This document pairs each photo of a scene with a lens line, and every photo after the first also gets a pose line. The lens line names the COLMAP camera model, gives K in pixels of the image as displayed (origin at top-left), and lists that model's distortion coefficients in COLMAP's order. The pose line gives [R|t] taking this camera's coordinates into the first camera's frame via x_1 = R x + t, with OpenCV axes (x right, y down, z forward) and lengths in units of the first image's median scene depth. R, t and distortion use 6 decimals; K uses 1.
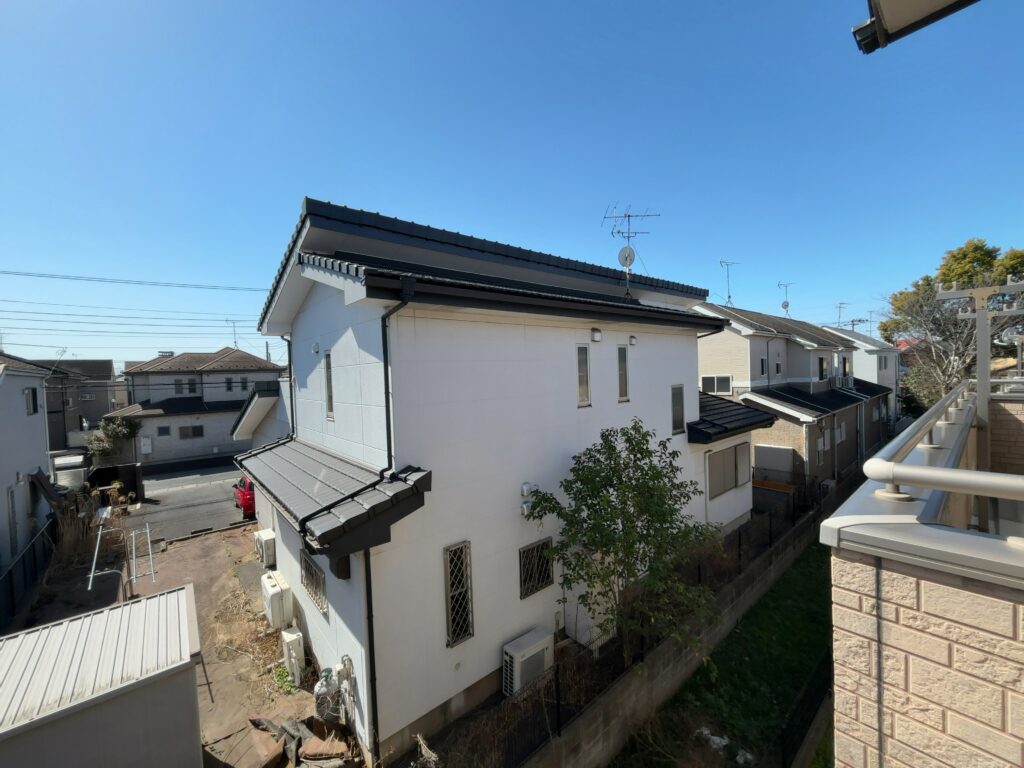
lens RADIAL K [[413.1, 0, 509.7], [0, 413.1, 383.5], [0, 0, 1]] dist [0.006080, -0.001086]
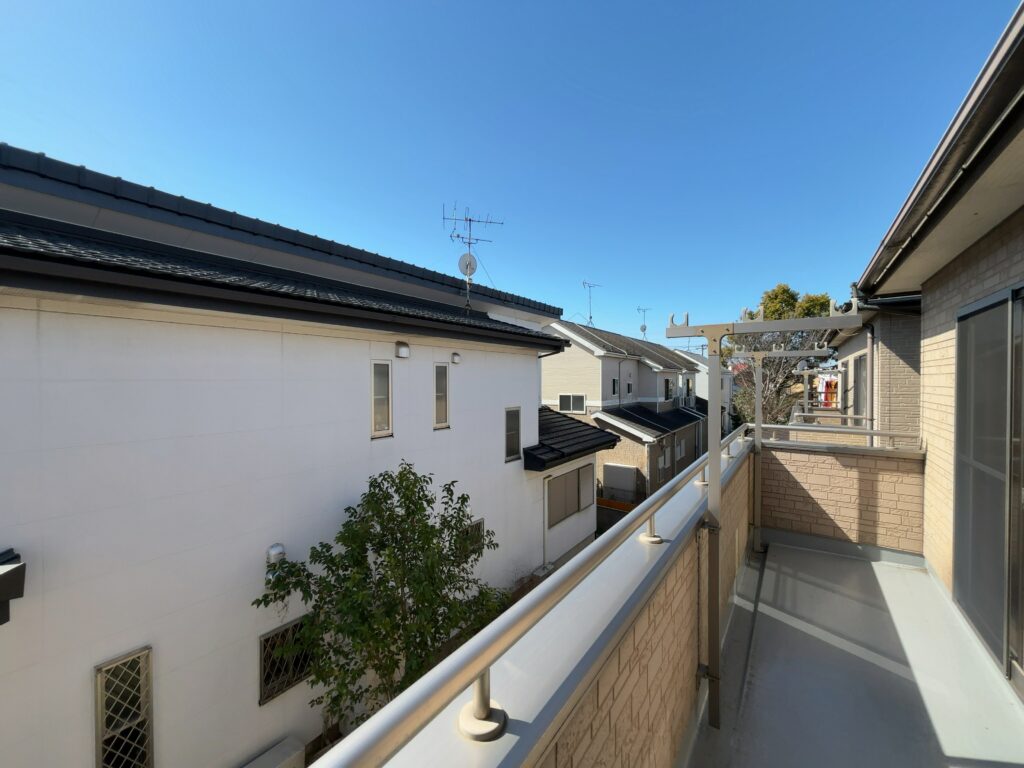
lens RADIAL K [[413.1, 0, 514.7], [0, 413.1, 383.5], [0, 0, 1]] dist [0.006080, -0.001086]
pose [[0.966850, 0.029008, 0.253692, 0.170611], [-0.023666, 0.999430, -0.024083, -0.027660], [-0.254246, 0.017281, 0.966985, 0.107923]]
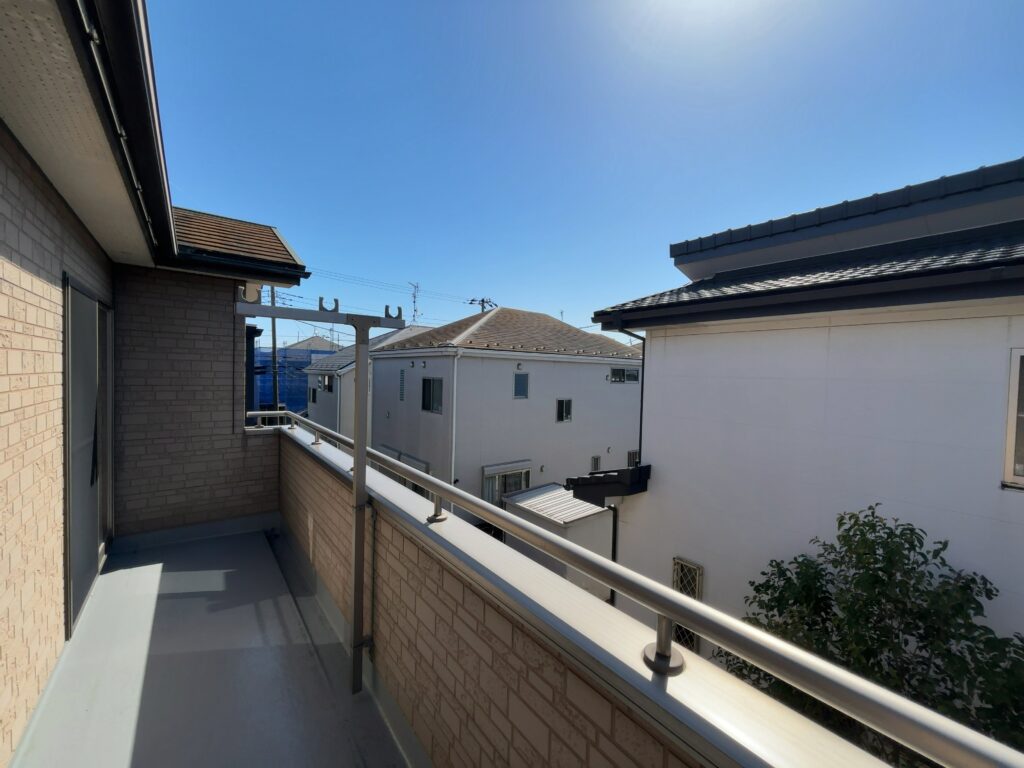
lens RADIAL K [[413.1, 0, 523.4], [0, 413.1, 386.4], [0, 0, 1]] dist [0.006080, -0.001086]
pose [[-0.037071, 0.064012, -0.997260, 0.490795], [-0.051165, 0.996516, 0.065866, -0.043144], [0.998002, 0.053467, -0.033667, 0.357451]]
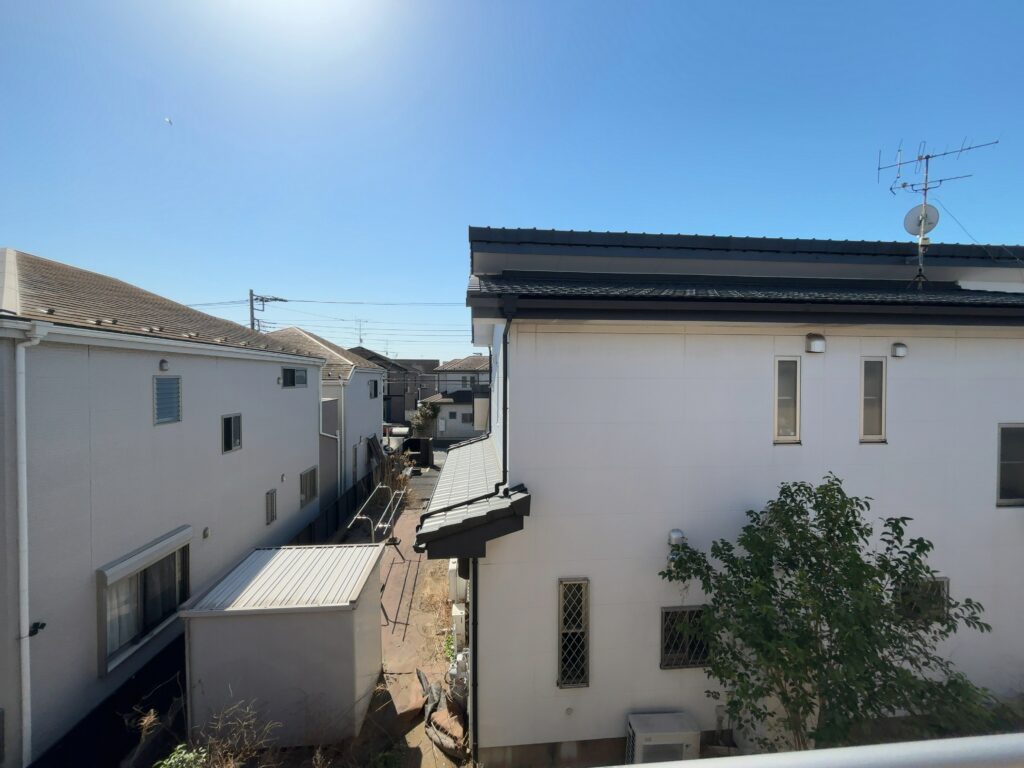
lens RADIAL K [[413.1, 0, 508.0], [0, 413.1, 381.9], [0, 0, 1]] dist [0.006080, -0.001086]
pose [[0.812968, 0.042393, -0.580763, 0.152946], [-0.045916, 0.998908, 0.008641, -0.026645], [0.580495, 0.019642, 0.814027, 0.093017]]
